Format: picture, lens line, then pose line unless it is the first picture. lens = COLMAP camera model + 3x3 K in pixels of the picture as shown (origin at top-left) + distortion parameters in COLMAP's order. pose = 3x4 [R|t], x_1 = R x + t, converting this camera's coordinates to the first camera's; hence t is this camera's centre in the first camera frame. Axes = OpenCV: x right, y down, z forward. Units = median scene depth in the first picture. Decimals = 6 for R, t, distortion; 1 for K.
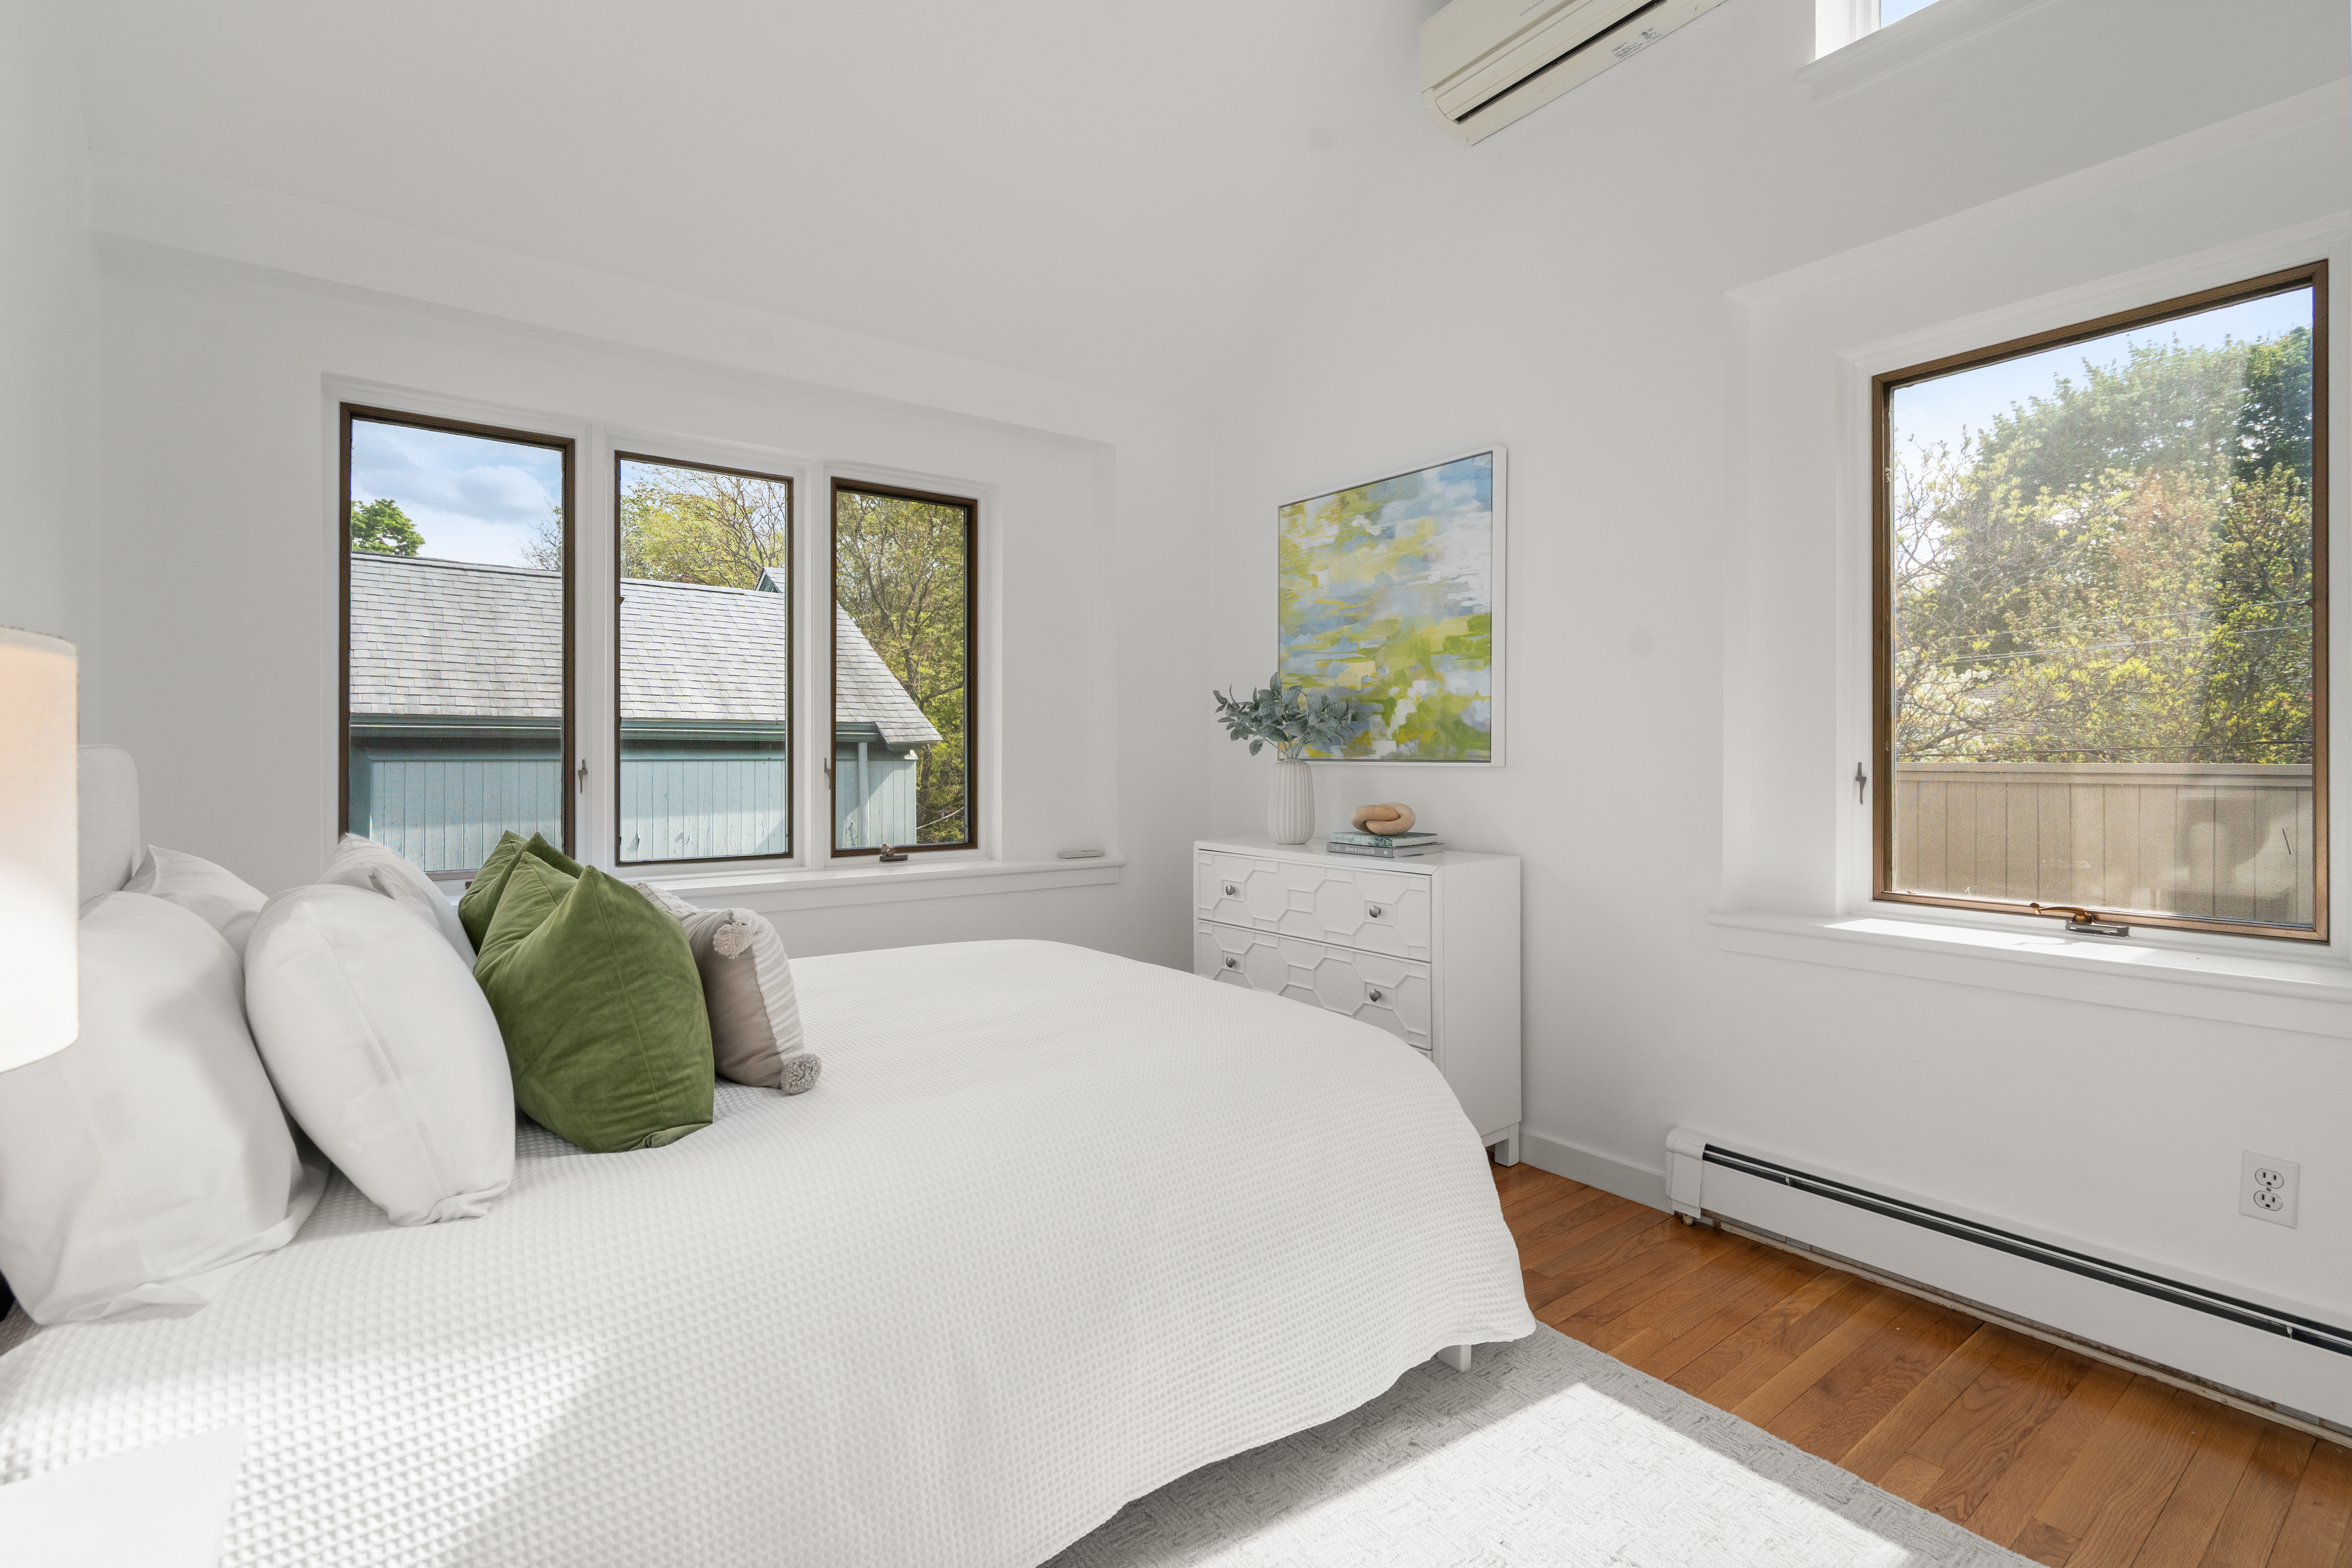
lens RADIAL K [[1066.6, 0, 1171.1], [0, 1066.6, 758.7], [0, 0, 1]] dist [-0.005460, -0.000038]
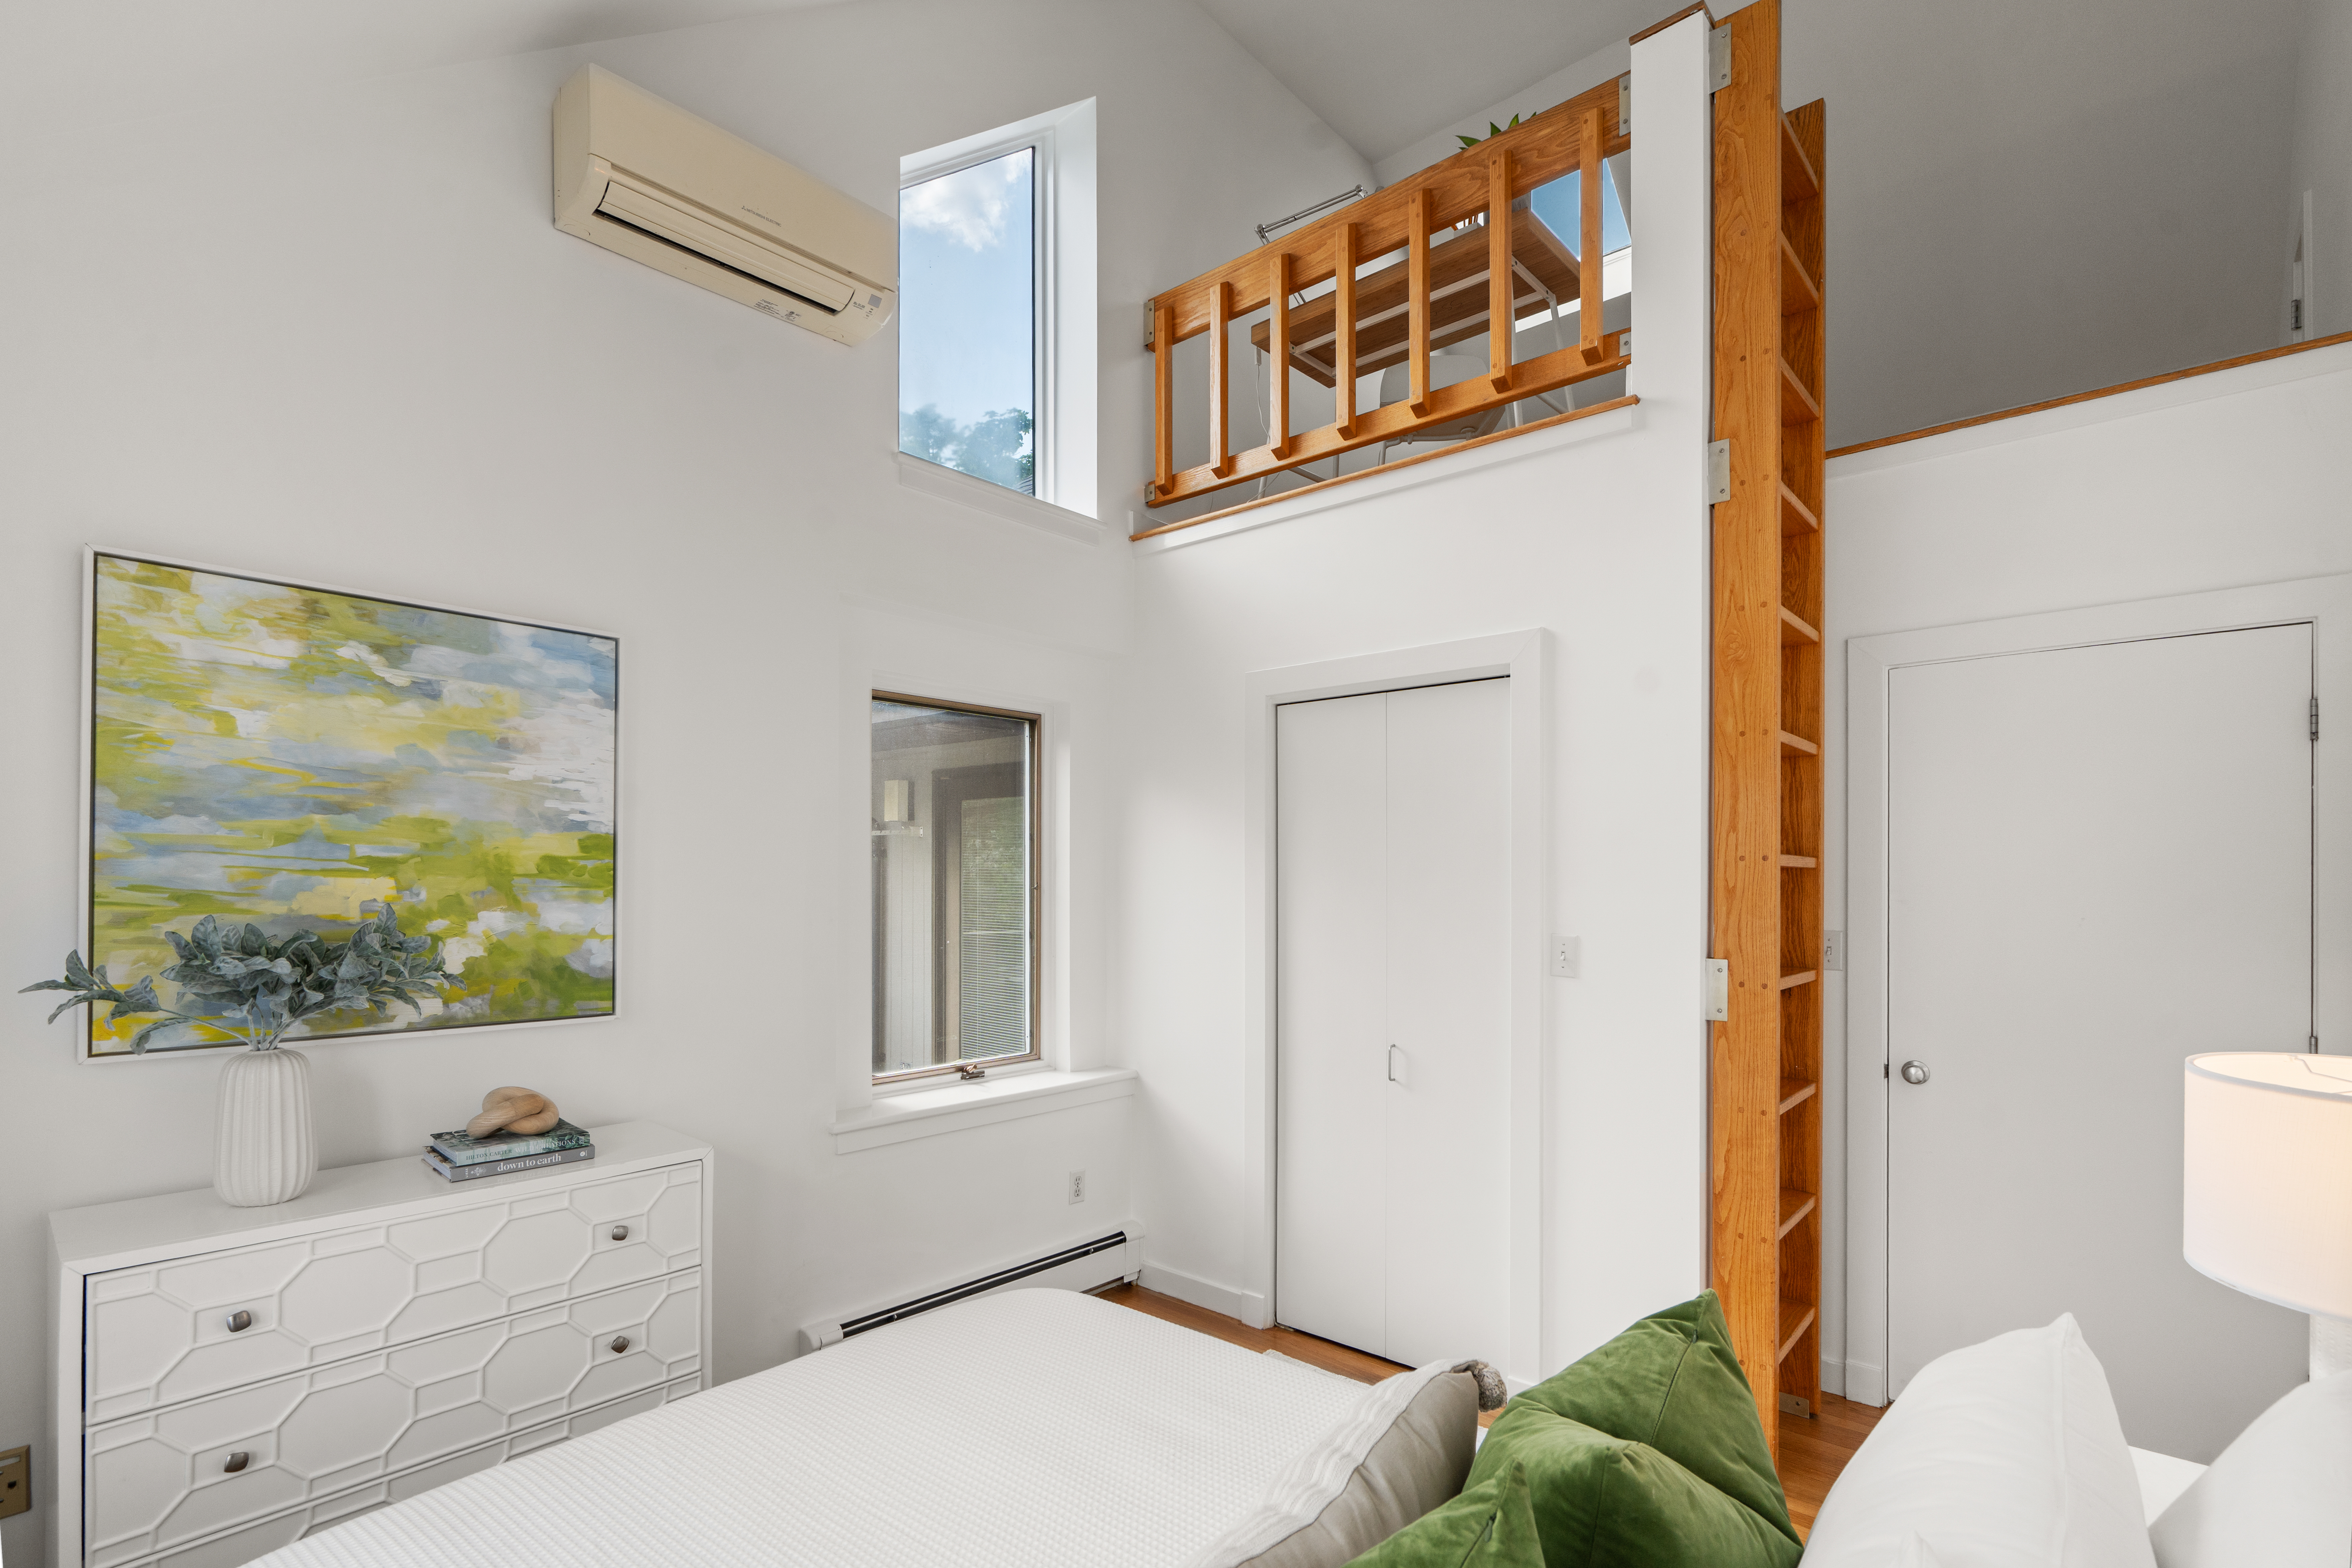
lens RADIAL K [[1066.6, 0, 1183.4], [0, 1066.6, 883.0], [0, 0, 1]] dist [-0.005460, -0.000038]
pose [[-0.181063, -0.001336, 0.983471, -0.548041], [-0.004254, 0.999991, 0.000575, -0.093428], [-0.983462, -0.004080, -0.181067, 0.661419]]
